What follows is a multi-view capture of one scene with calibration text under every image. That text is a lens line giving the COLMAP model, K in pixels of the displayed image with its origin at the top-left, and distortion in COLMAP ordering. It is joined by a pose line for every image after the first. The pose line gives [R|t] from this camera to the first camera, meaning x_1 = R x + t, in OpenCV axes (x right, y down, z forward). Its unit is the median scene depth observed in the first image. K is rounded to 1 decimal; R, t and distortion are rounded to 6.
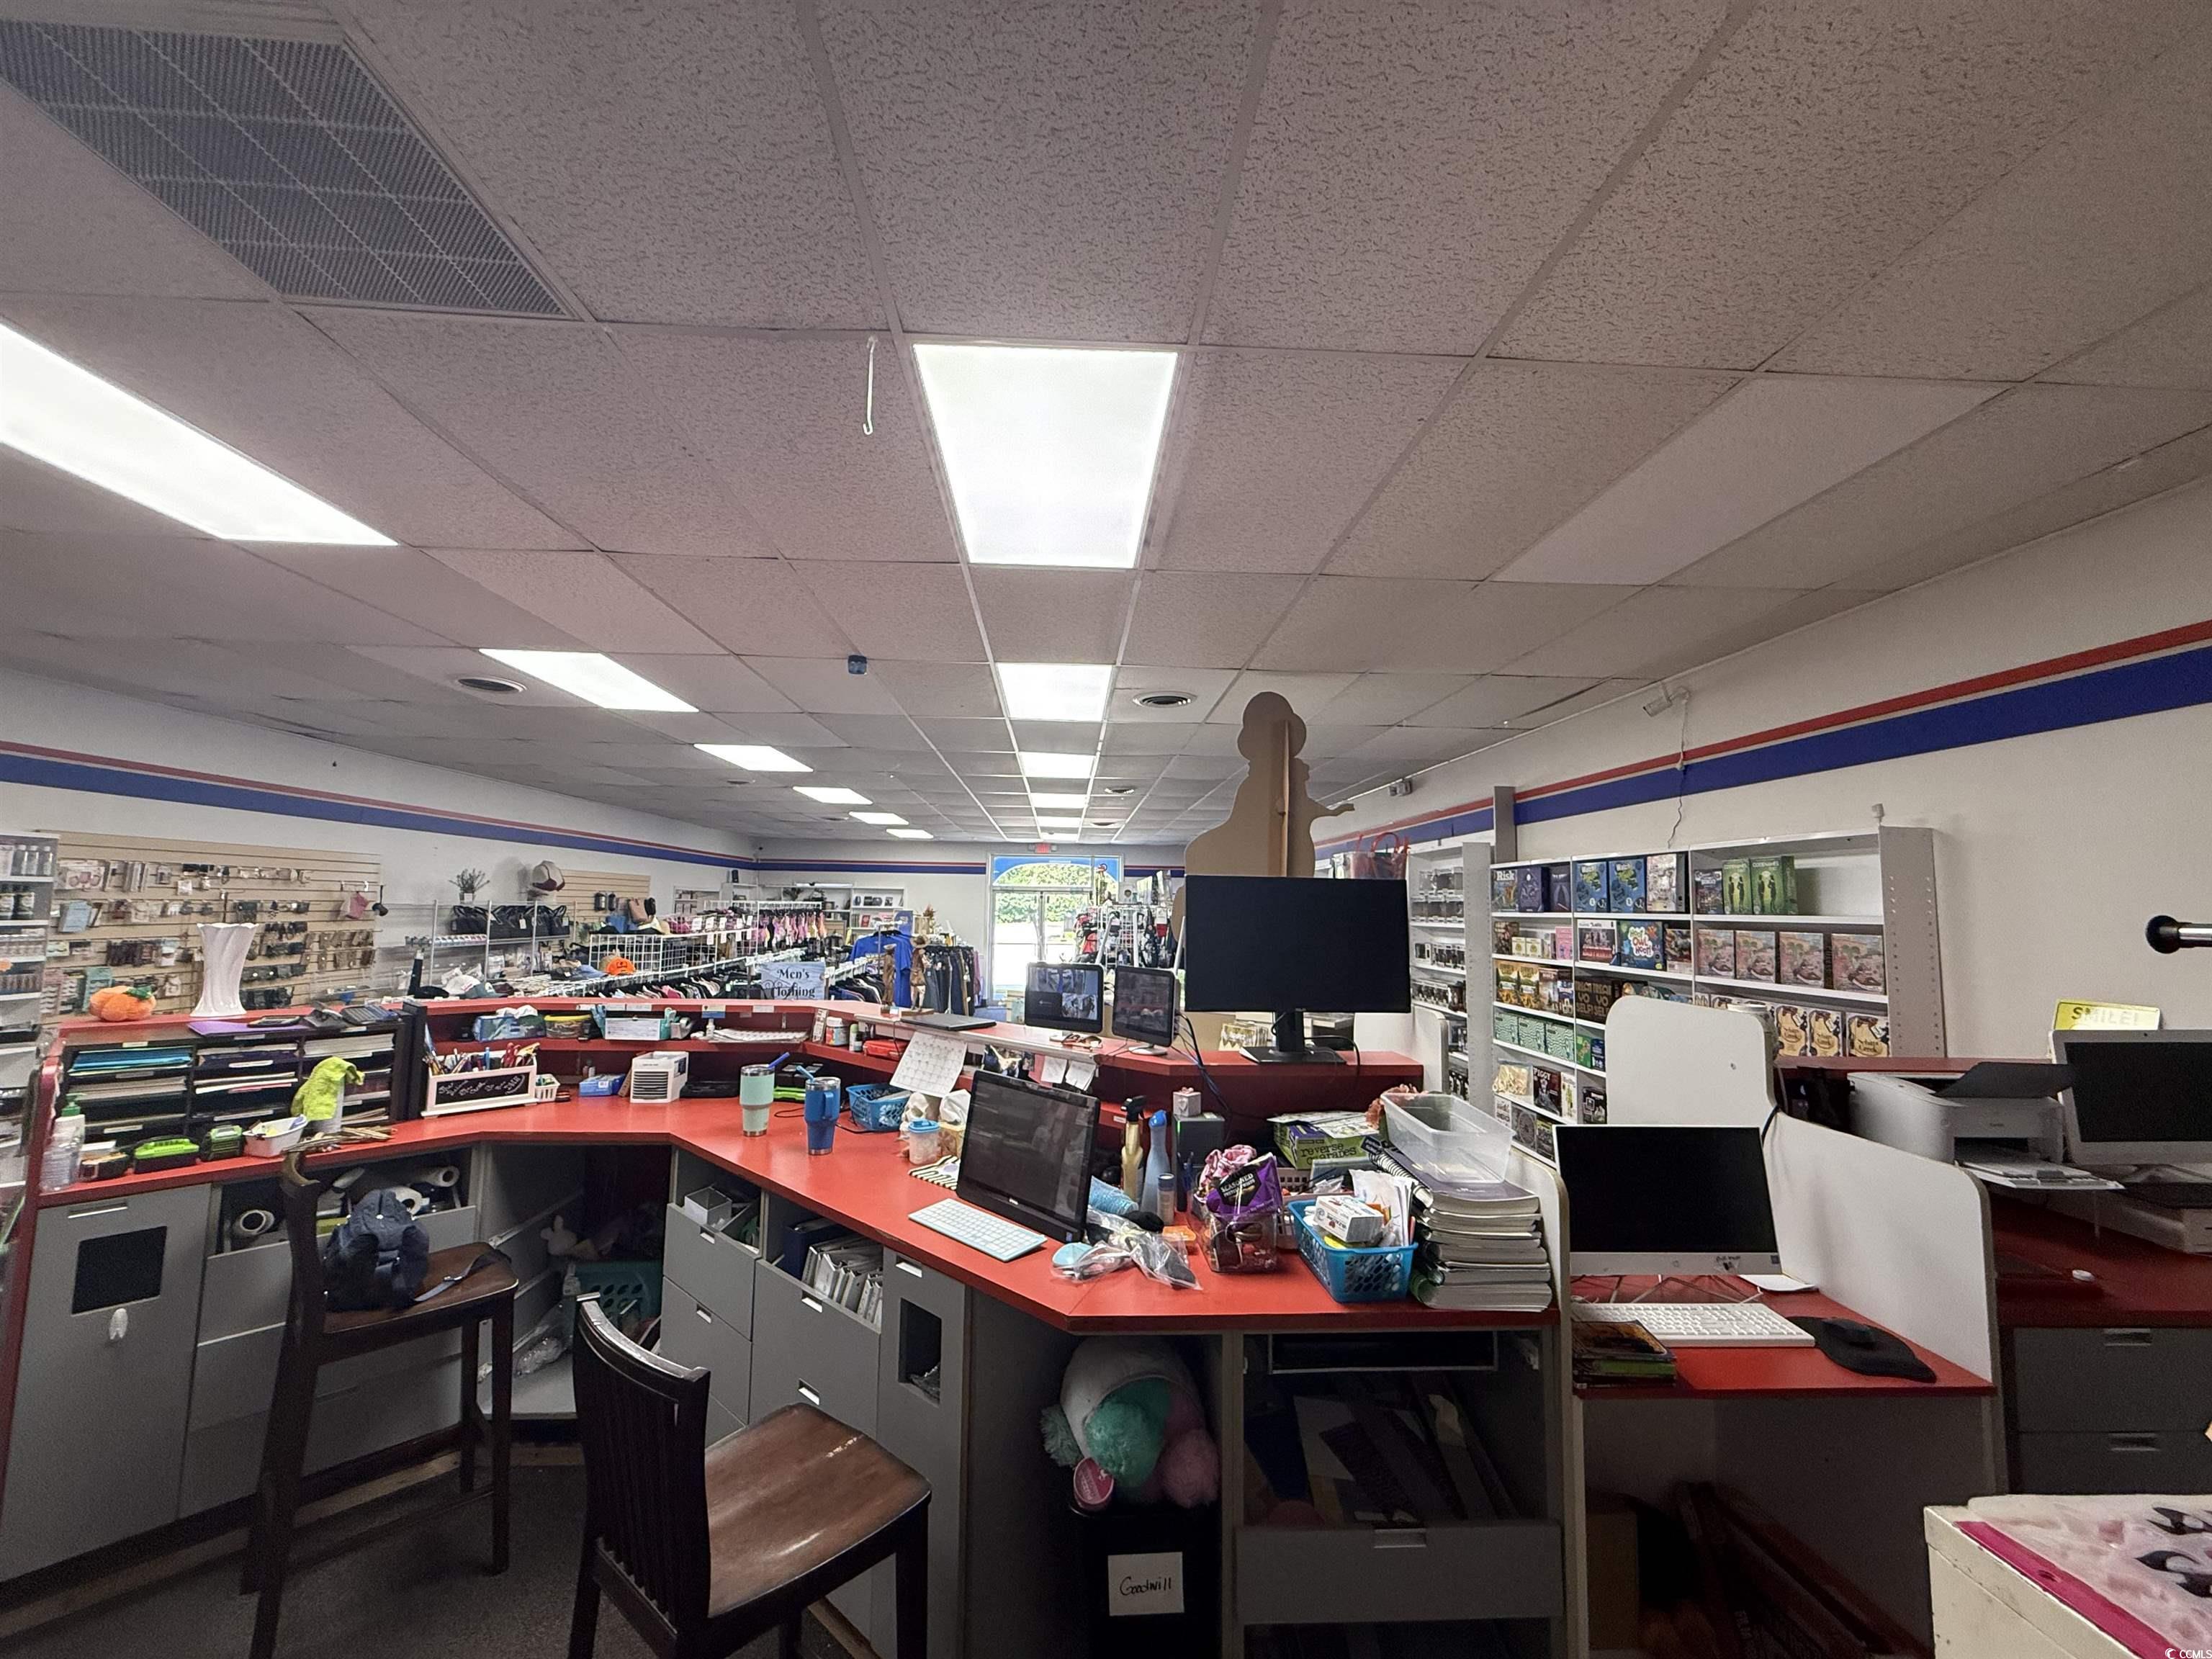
lens RADIAL K [[876.6, 0, 1116.1], [0, 876.6, 829.2], [0, 0, 1]] dist [-0.002794, -0.000618]
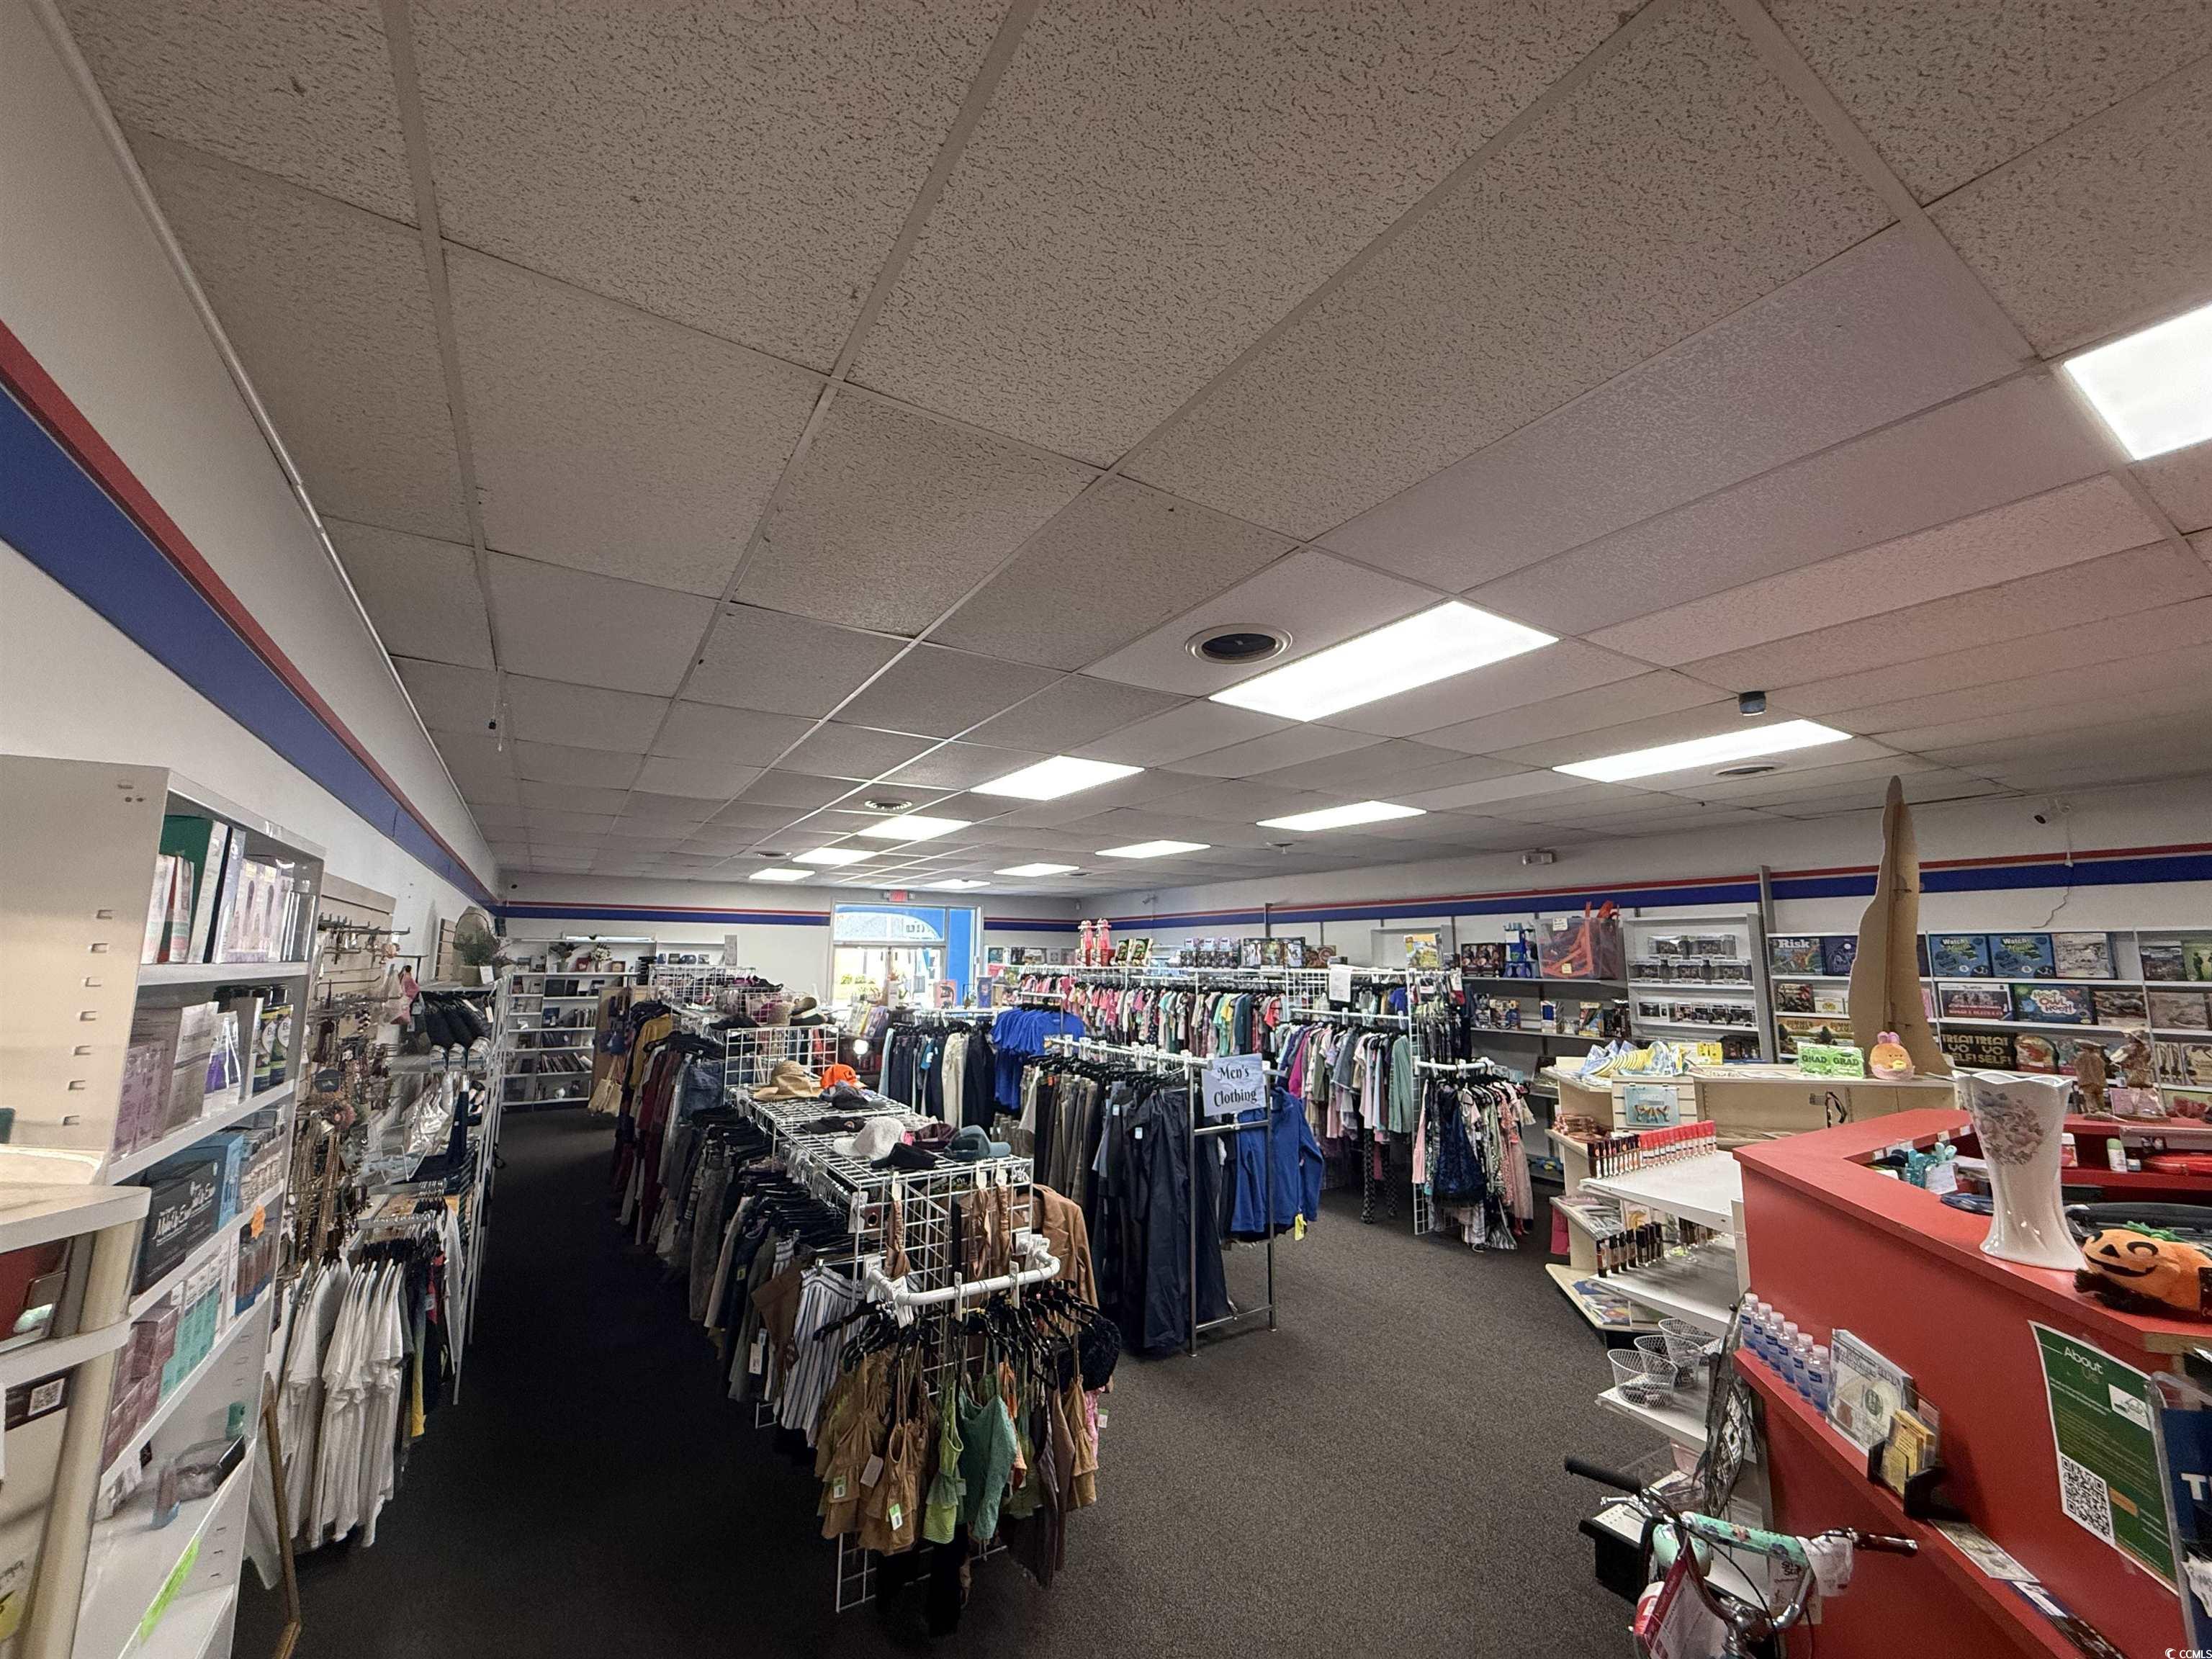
lens RADIAL K [[876.6, 0, 1099.8], [0, 876.6, 825.3], [0, 0, 1]] dist [-0.002794, -0.000618]
pose [[0.882794, 0.060682, 0.465824, -1.114149], [-0.034266, 0.997298, -0.064978, 0.004102], [-0.468508, 0.041400, 0.882489, 0.485724]]
